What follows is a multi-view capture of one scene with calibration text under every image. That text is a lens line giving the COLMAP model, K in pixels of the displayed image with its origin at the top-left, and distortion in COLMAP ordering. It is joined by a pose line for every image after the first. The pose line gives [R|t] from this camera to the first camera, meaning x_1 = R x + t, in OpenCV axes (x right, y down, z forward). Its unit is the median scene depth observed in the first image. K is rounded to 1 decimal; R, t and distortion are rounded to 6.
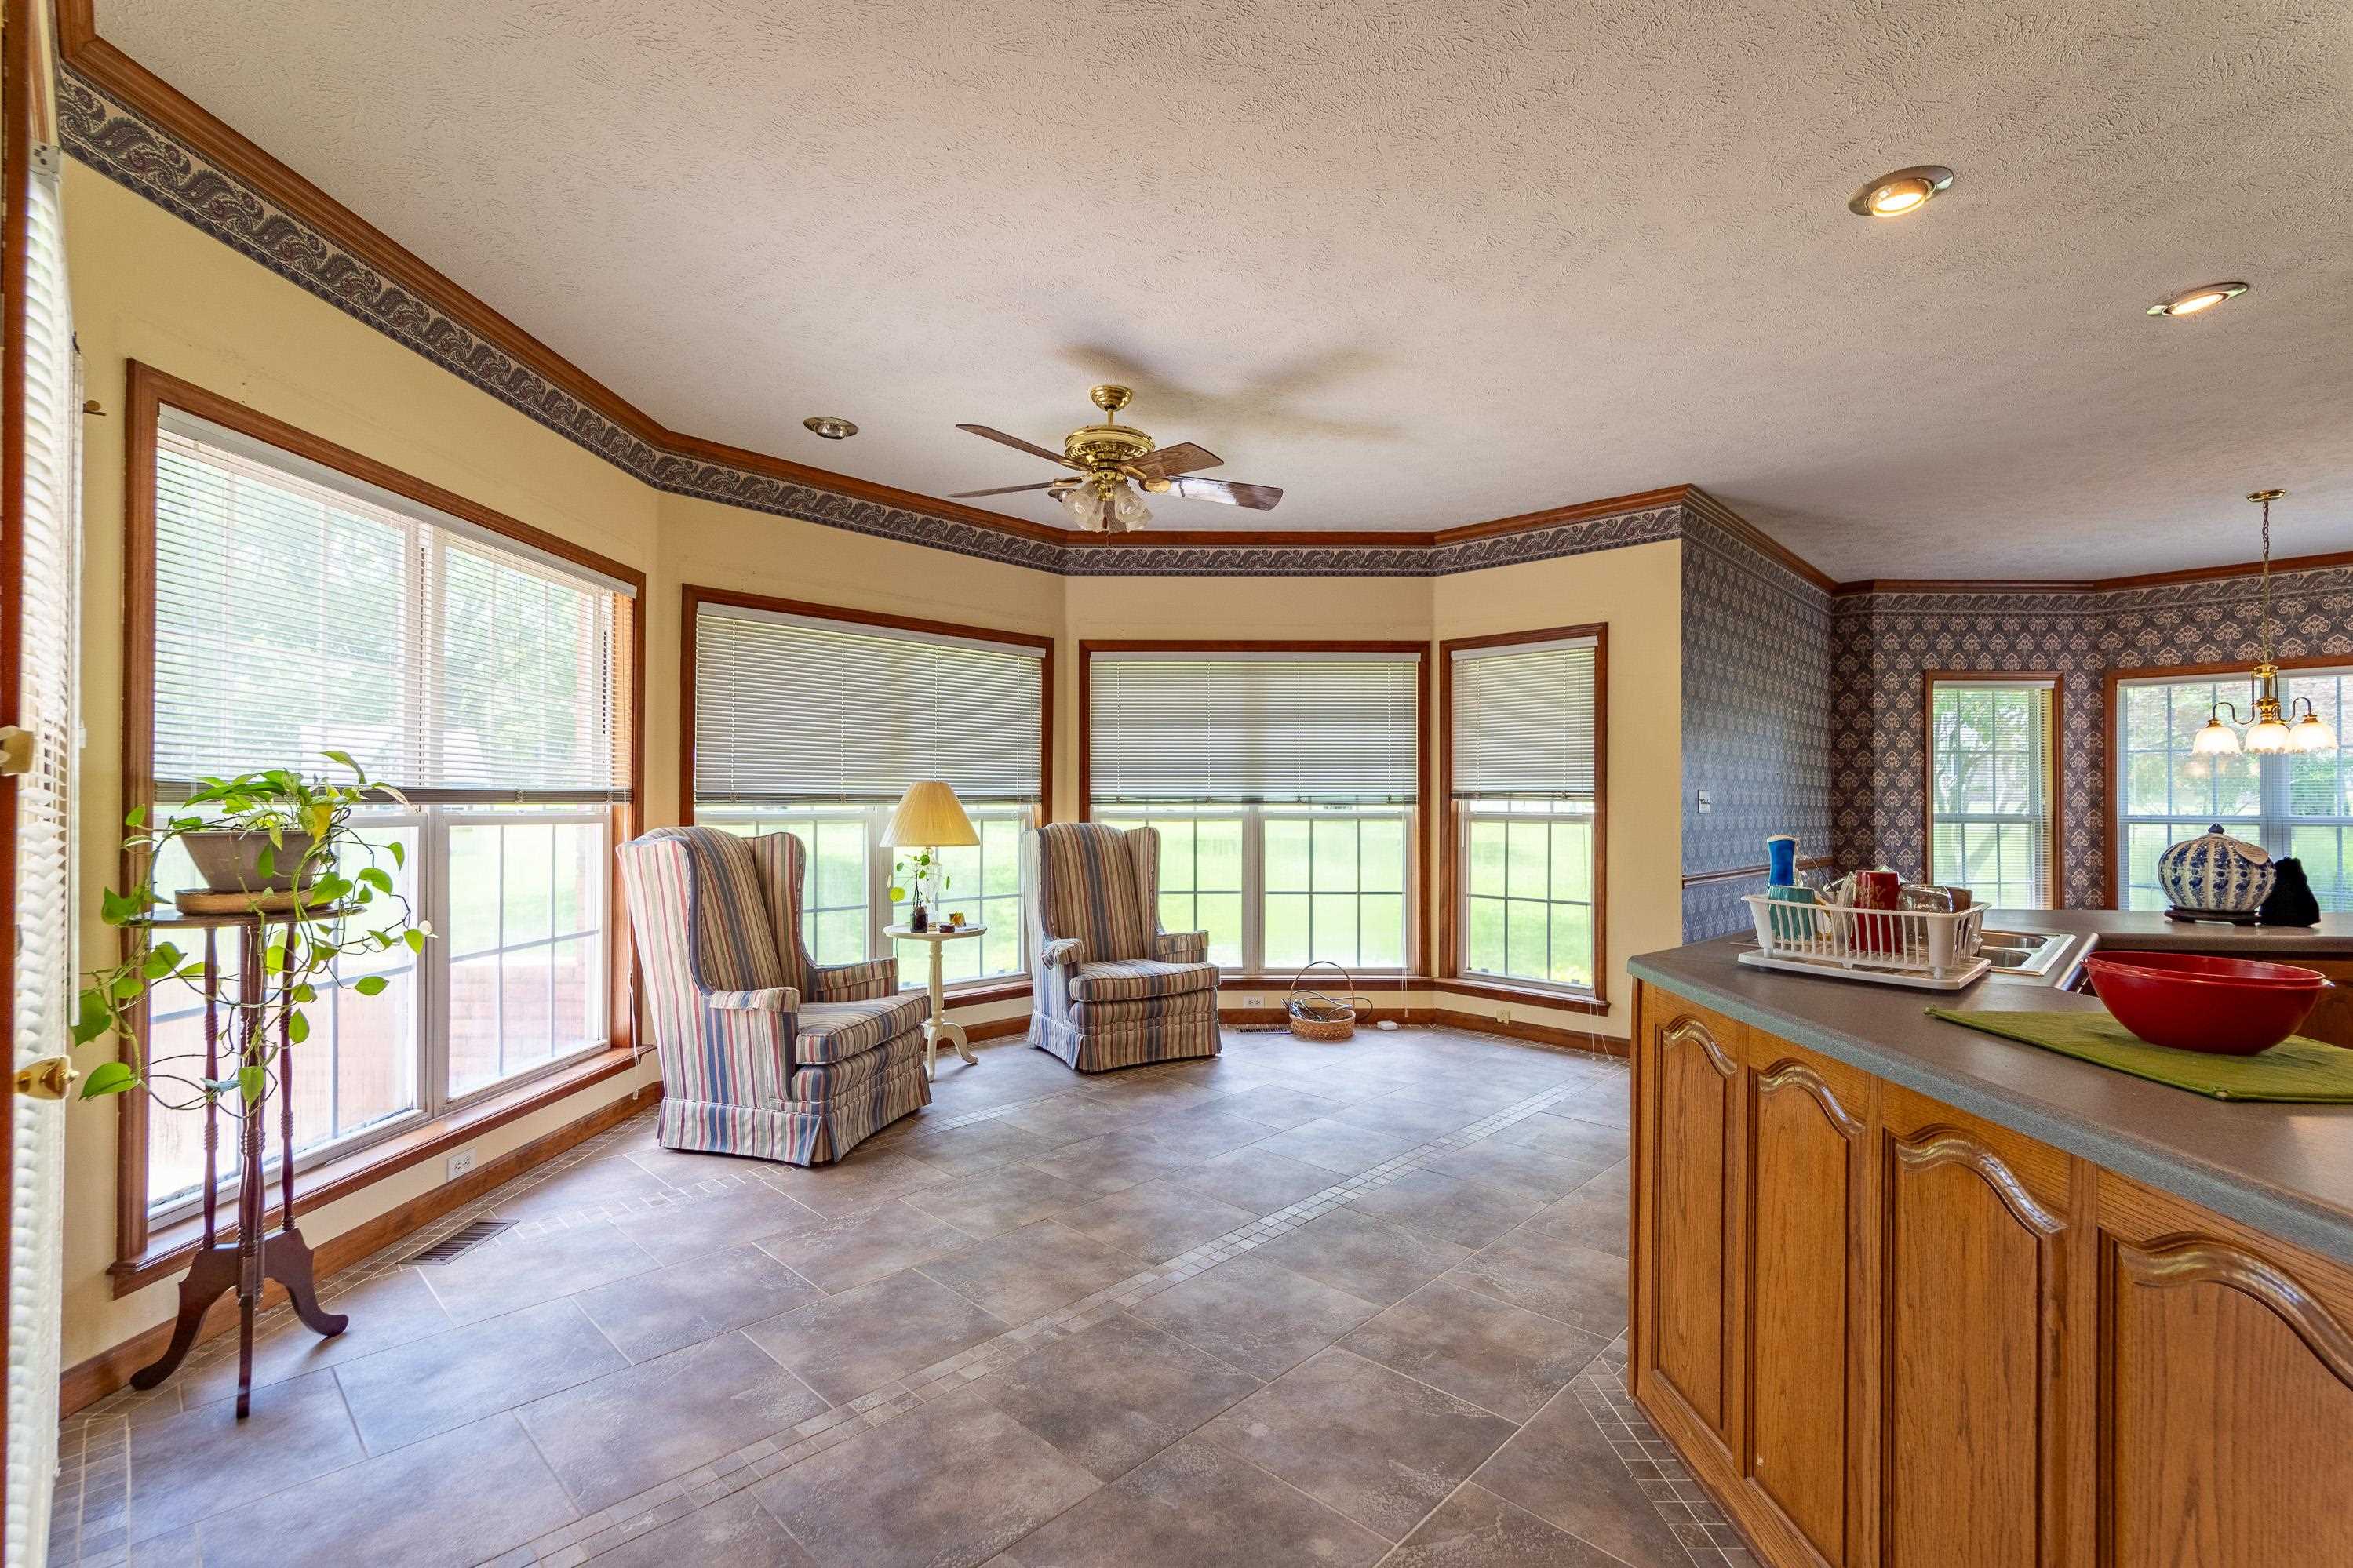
lens RADIAL K [[1033.6, 0, 1196.5], [0, 1033.6, 805.0], [0, 0, 1]] dist [0.000262, 0.000845]
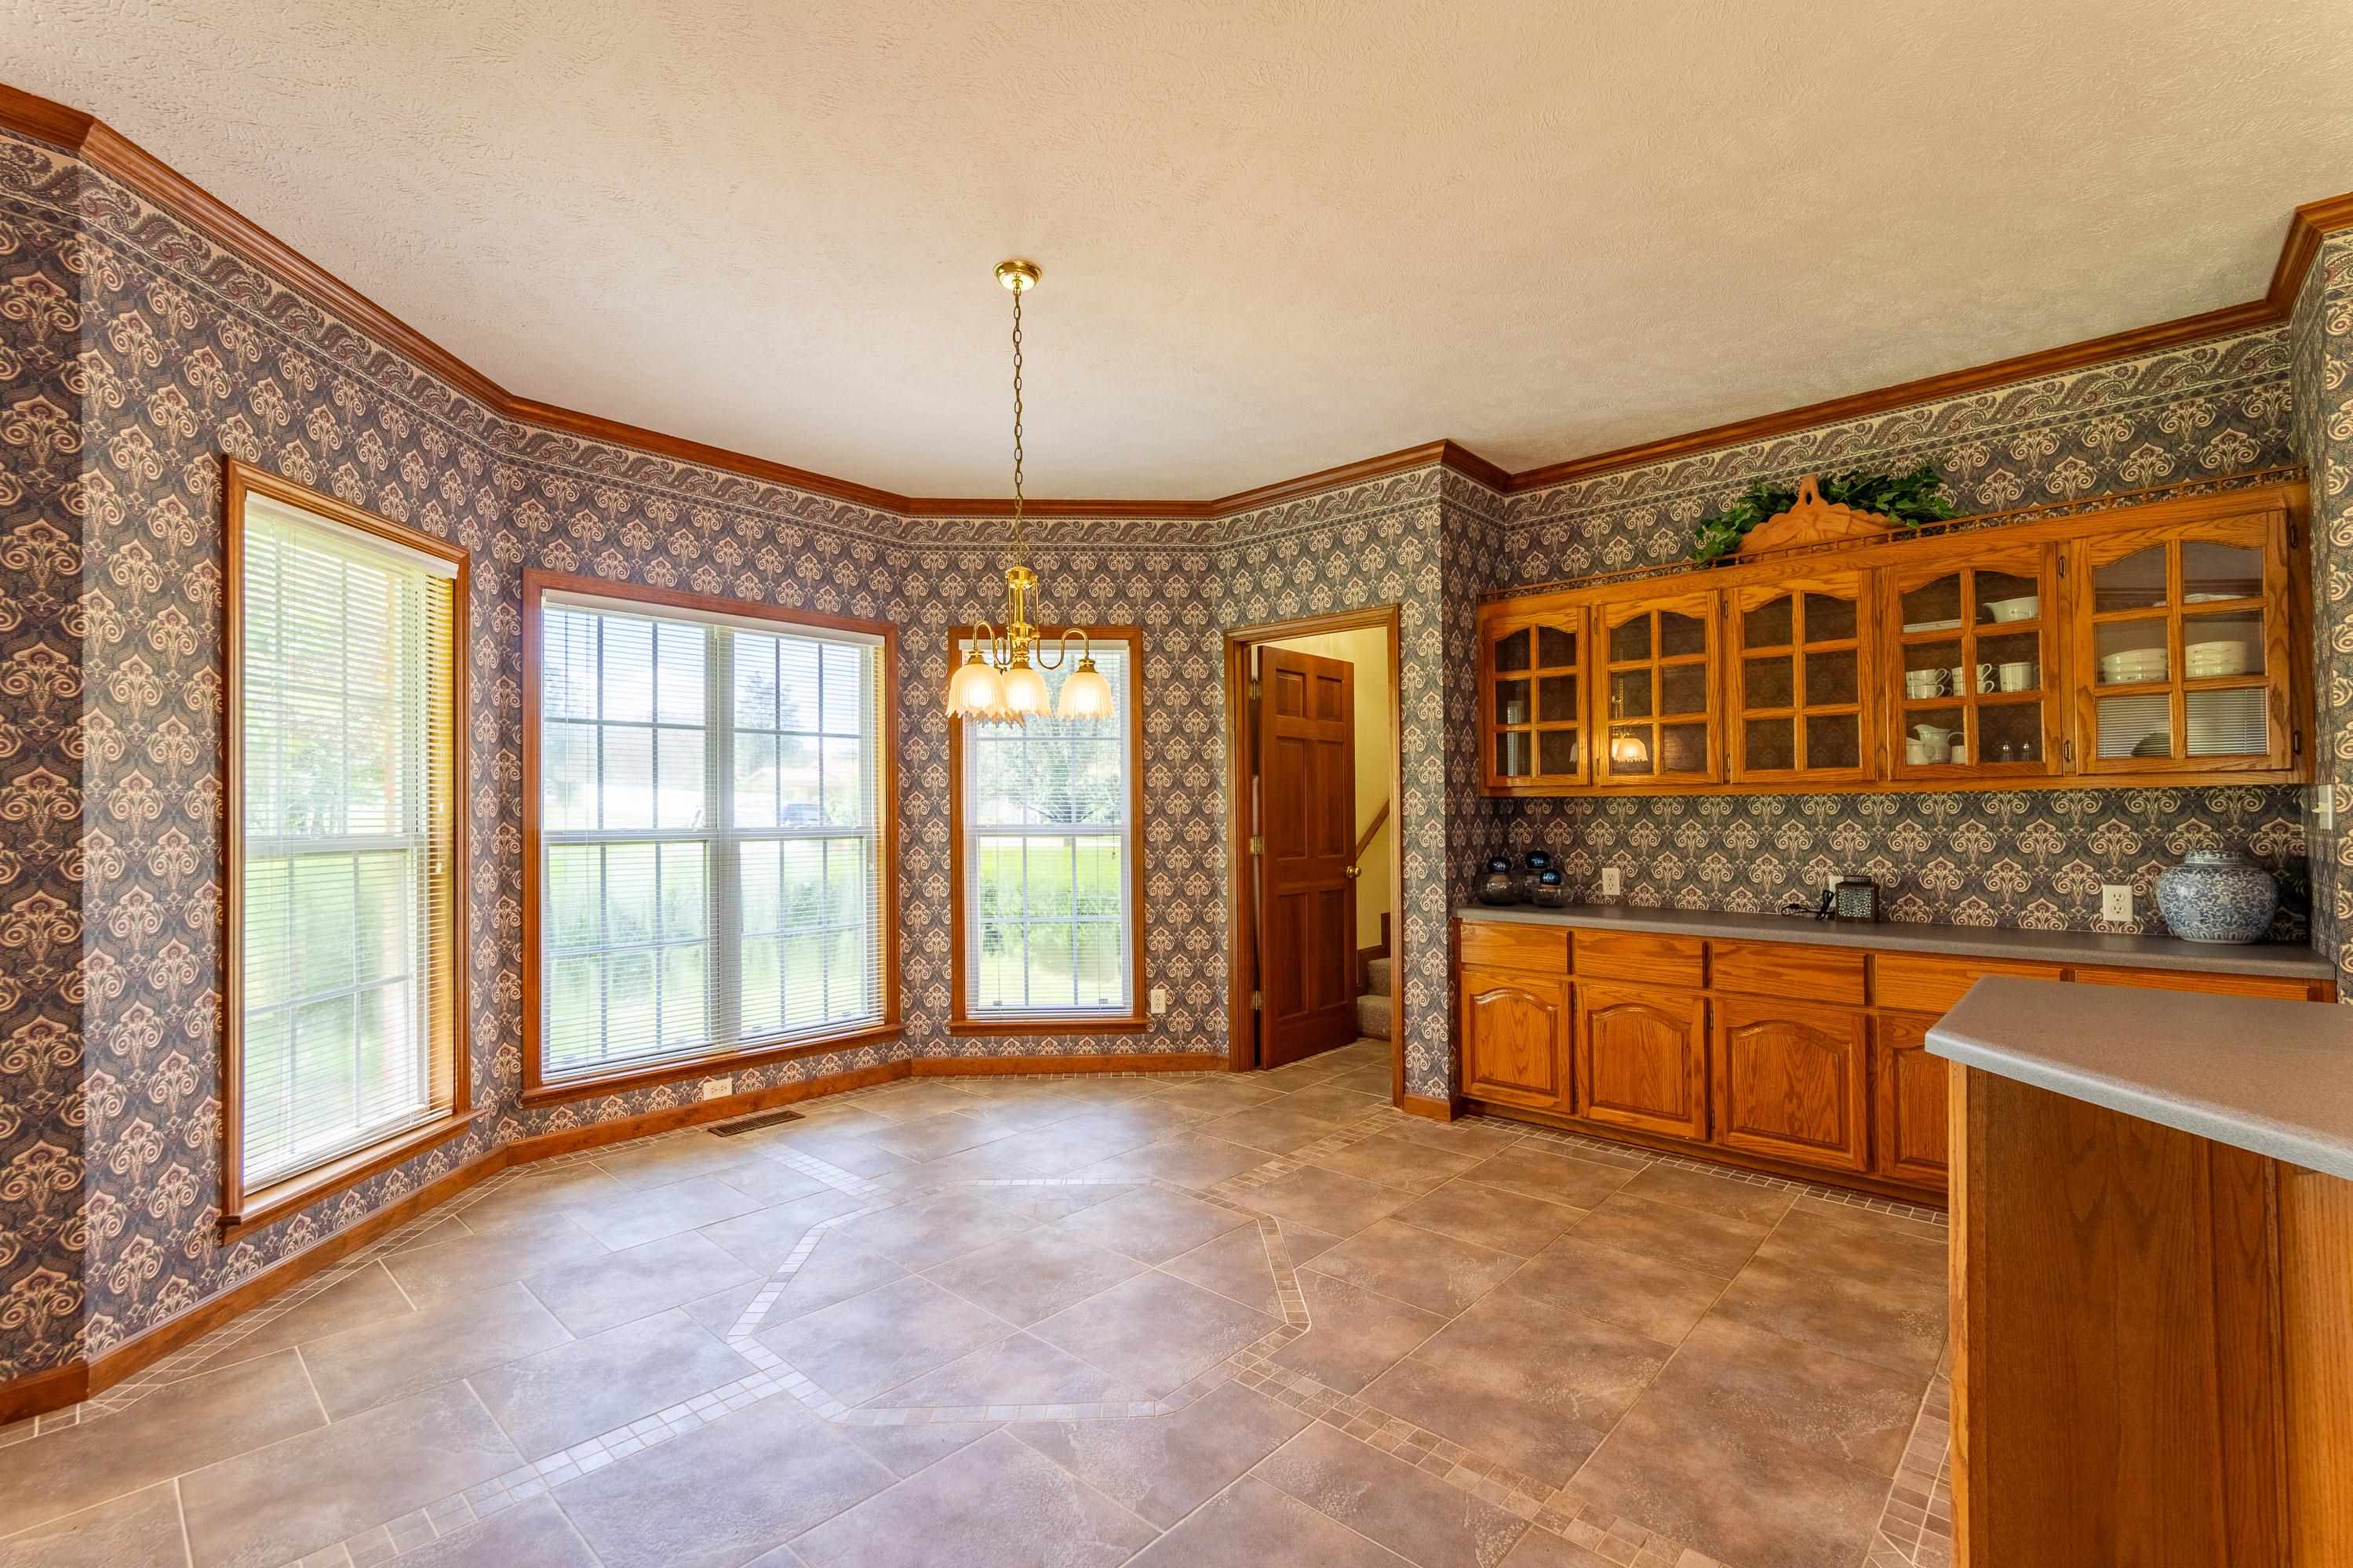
lens RADIAL K [[1033.6, 0, 1173.9], [0, 1033.6, 796.4], [0, 0, 1]] dist [0.000262, 0.000845]
pose [[-0.024086, 0.013989, 0.999612, 0.324324], [0.001996, 0.999901, -0.013945, -0.000942], [-0.999708, 0.001659, -0.024112, 0.666261]]
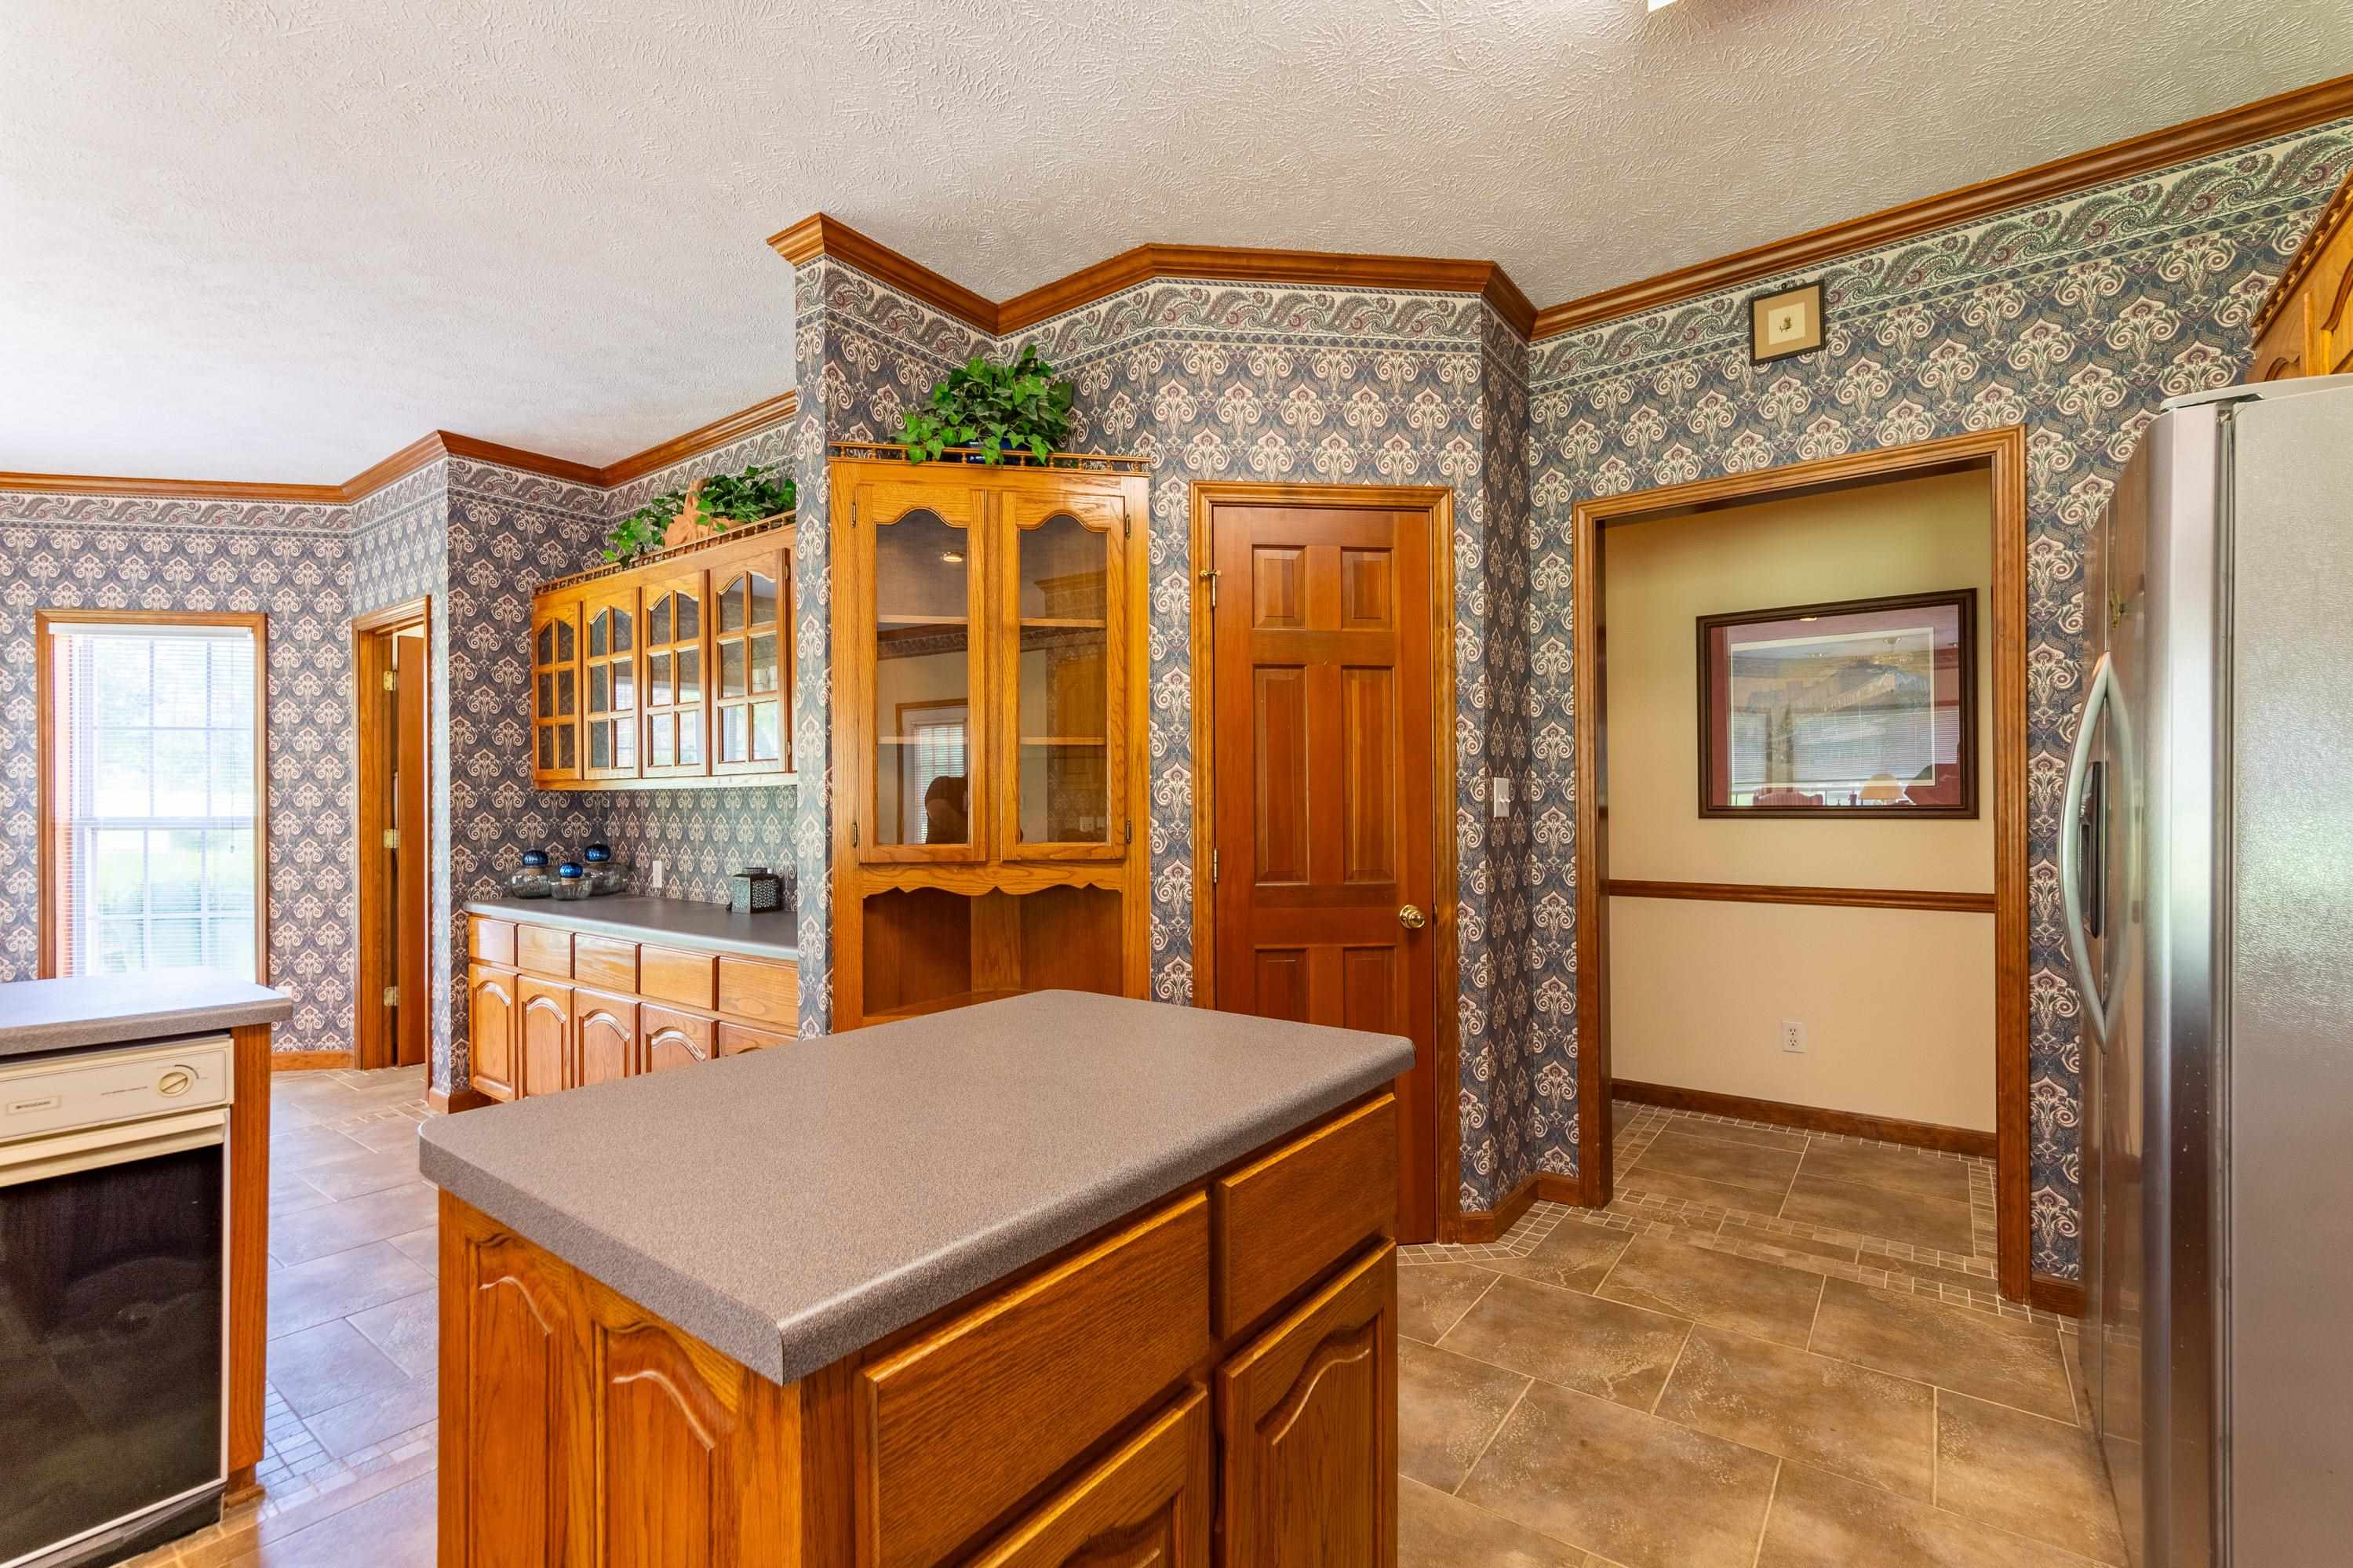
lens RADIAL K [[1033.6, 0, 1171.1], [0, 1033.6, 803.1], [0, 0, 1]] dist [0.000262, 0.000845]
pose [[-0.126743, 0.001026, 0.991935, 0.272607], [-0.000110, 0.999999, -0.001048, -0.000652], [-0.991936, -0.000242, -0.126743, 0.152564]]
